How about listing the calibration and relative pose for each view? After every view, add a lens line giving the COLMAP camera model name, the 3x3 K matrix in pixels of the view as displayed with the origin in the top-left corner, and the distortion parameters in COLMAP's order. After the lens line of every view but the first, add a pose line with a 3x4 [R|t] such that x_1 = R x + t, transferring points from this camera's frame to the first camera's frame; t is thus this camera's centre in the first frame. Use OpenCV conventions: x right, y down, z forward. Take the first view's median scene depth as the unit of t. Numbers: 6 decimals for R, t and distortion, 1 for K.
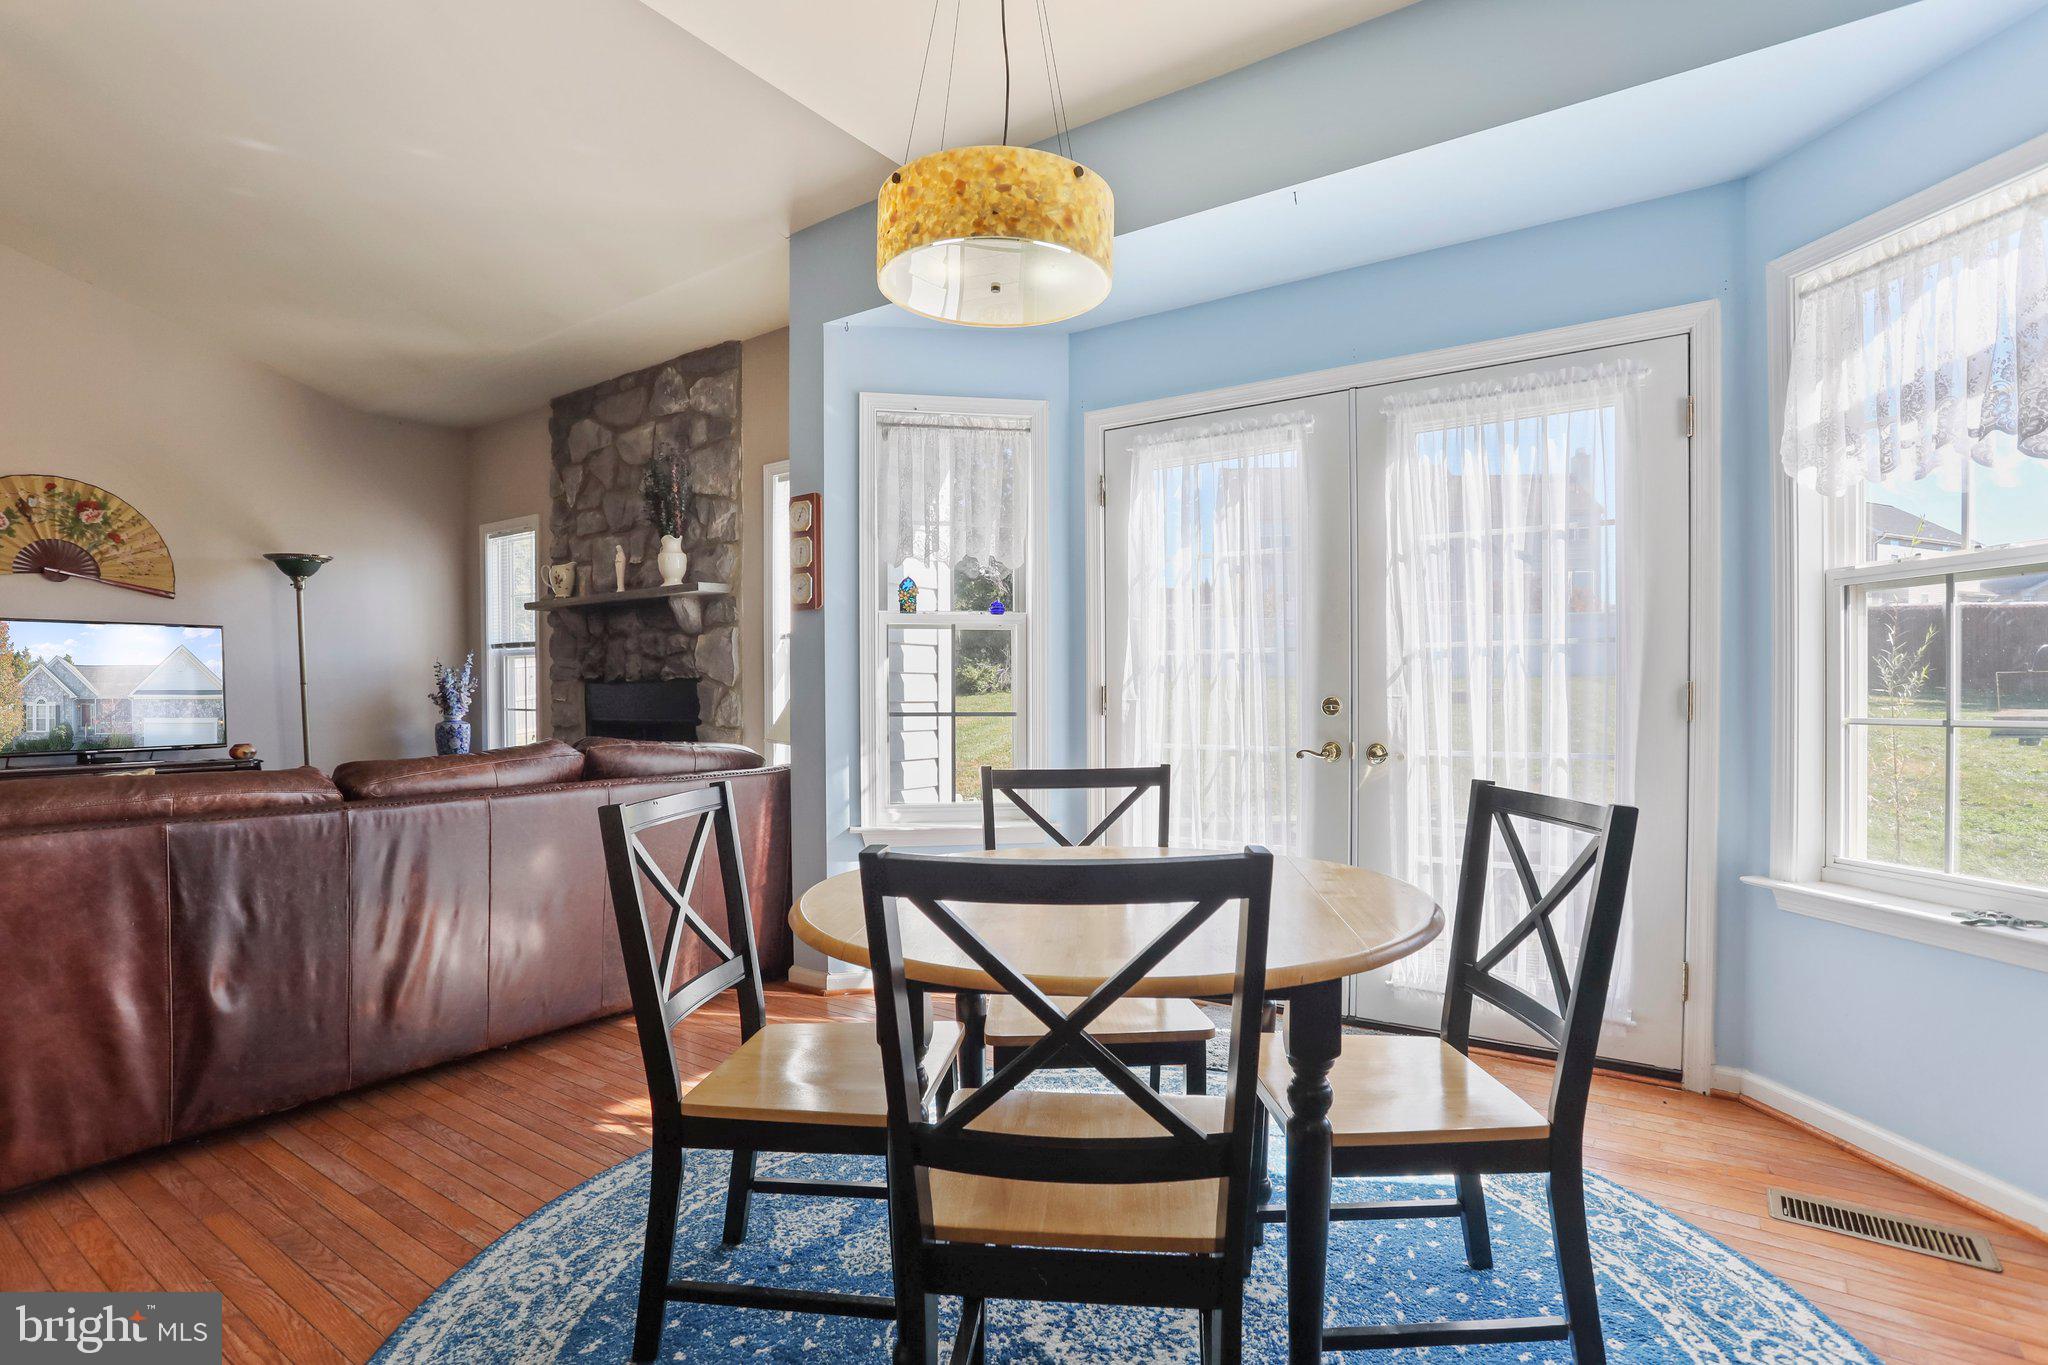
lens RADIAL K [[1025.3, 0, 1018.9], [0, 1025.3, 708.5], [0, 0, 1]] dist [-0.063200, 0.023791]
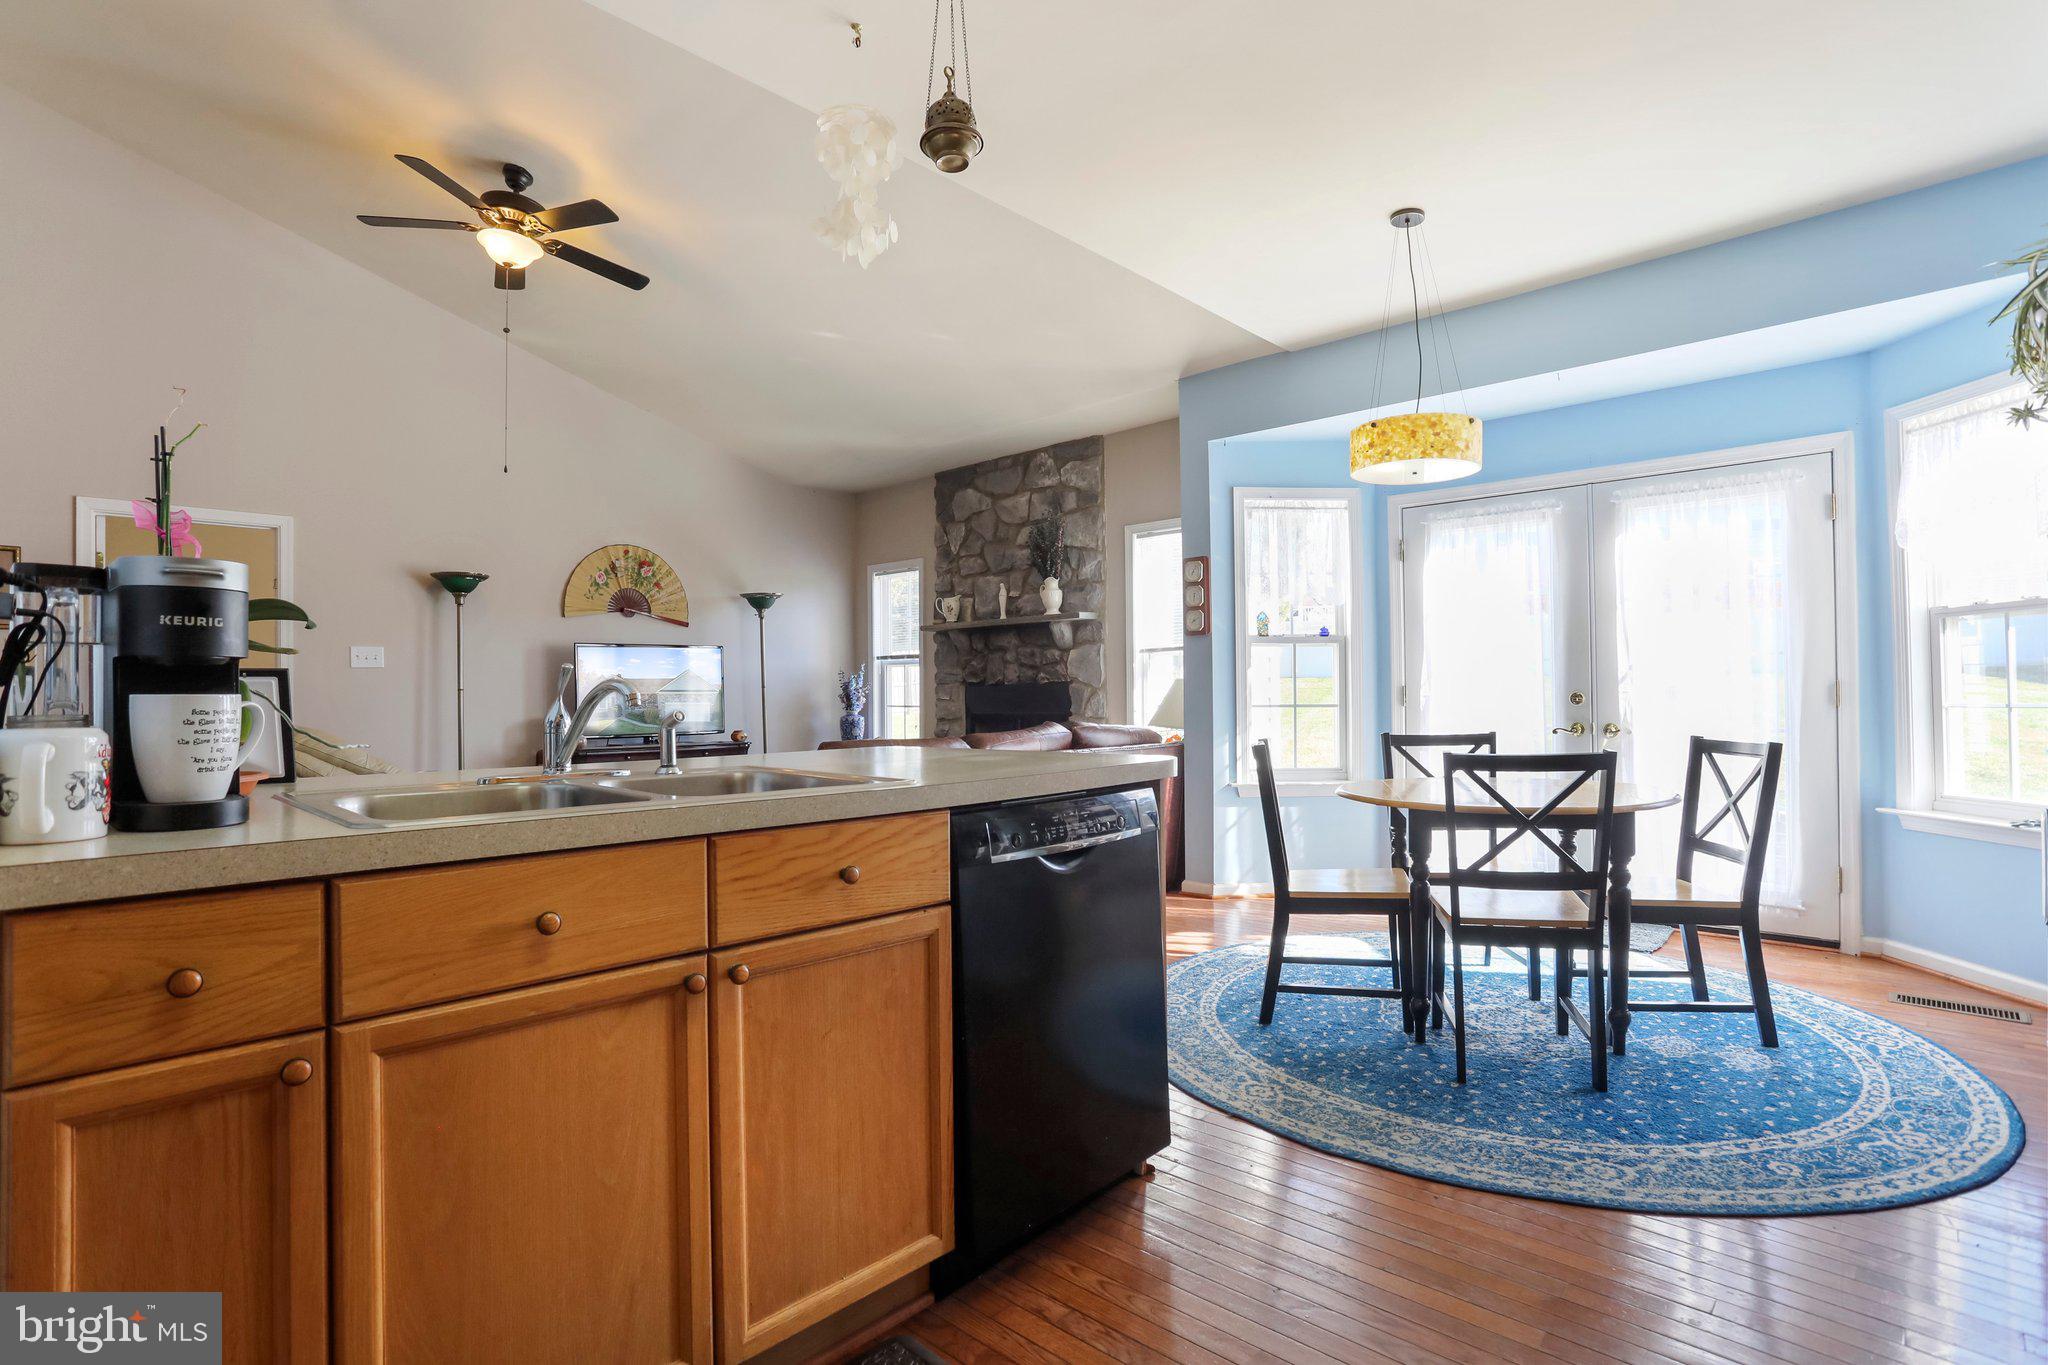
lens RADIAL K [[1055.9, 0, 976.1], [0, 1055.9, 678.3], [0, 0, 1]] dist [-0.102806, 0.047437]
pose [[0.986018, -0.006266, -0.166520, -0.205025], [0.001233, 0.999540, -0.030314, 0.008109], [0.166633, 0.029684, 0.985572, -0.404476]]
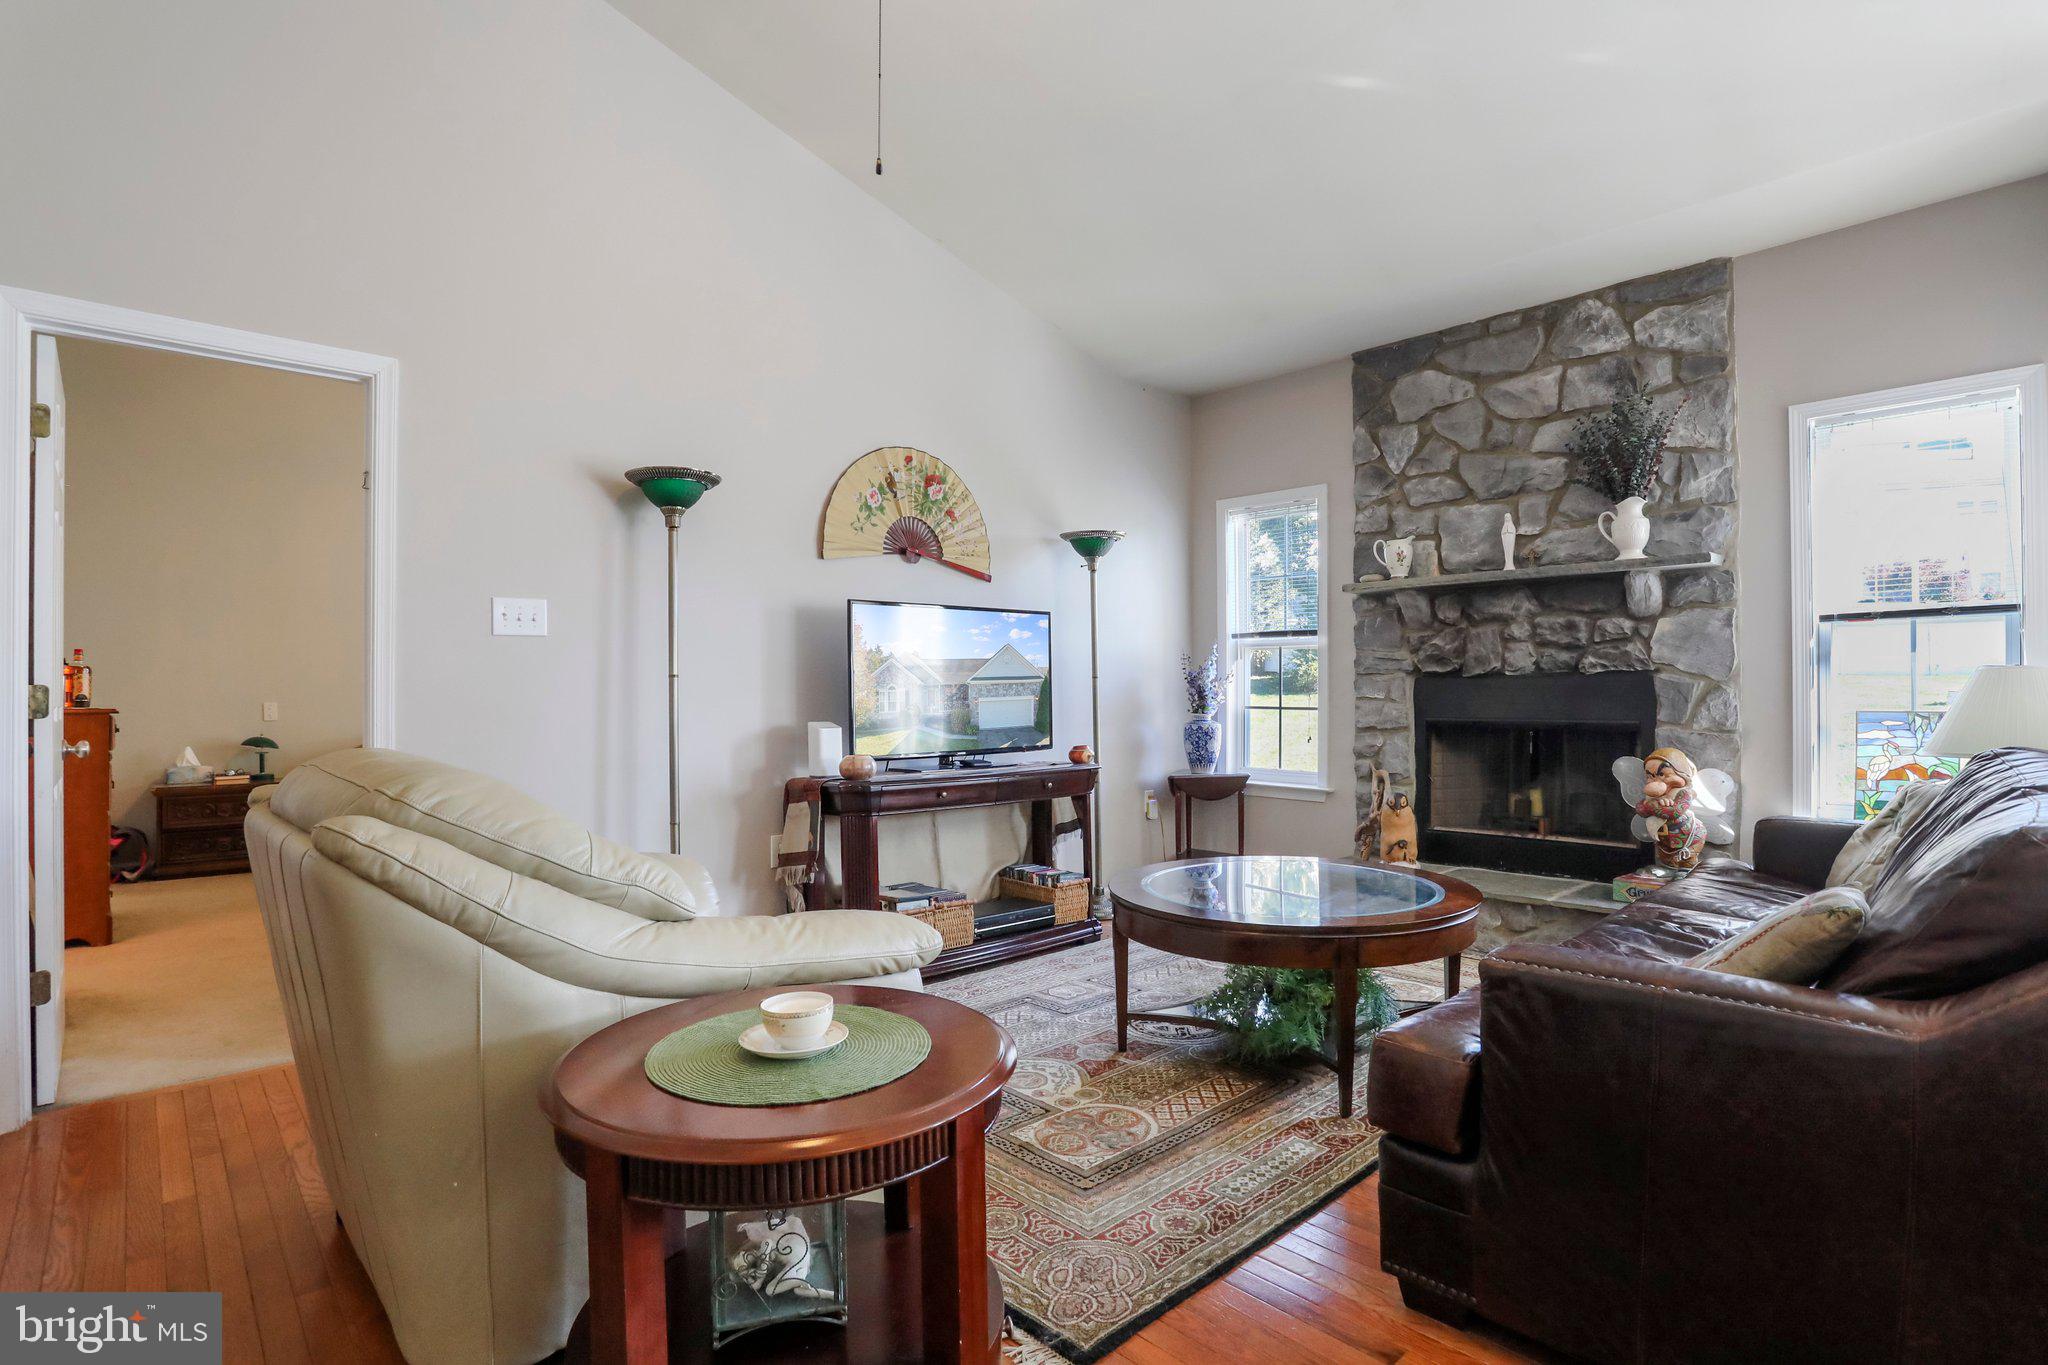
lens RADIAL K [[1006.9, 0, 936.7], [0, 1006.9, 684.3], [0, 0, 1]] dist [-0.080739, 0.033124]
pose [[0.971865, 0.002143, -0.235527, -0.696497], [-0.007365, 0.999746, -0.021295, 0.002088], [0.235422, 0.022430, 0.971634, 0.102680]]
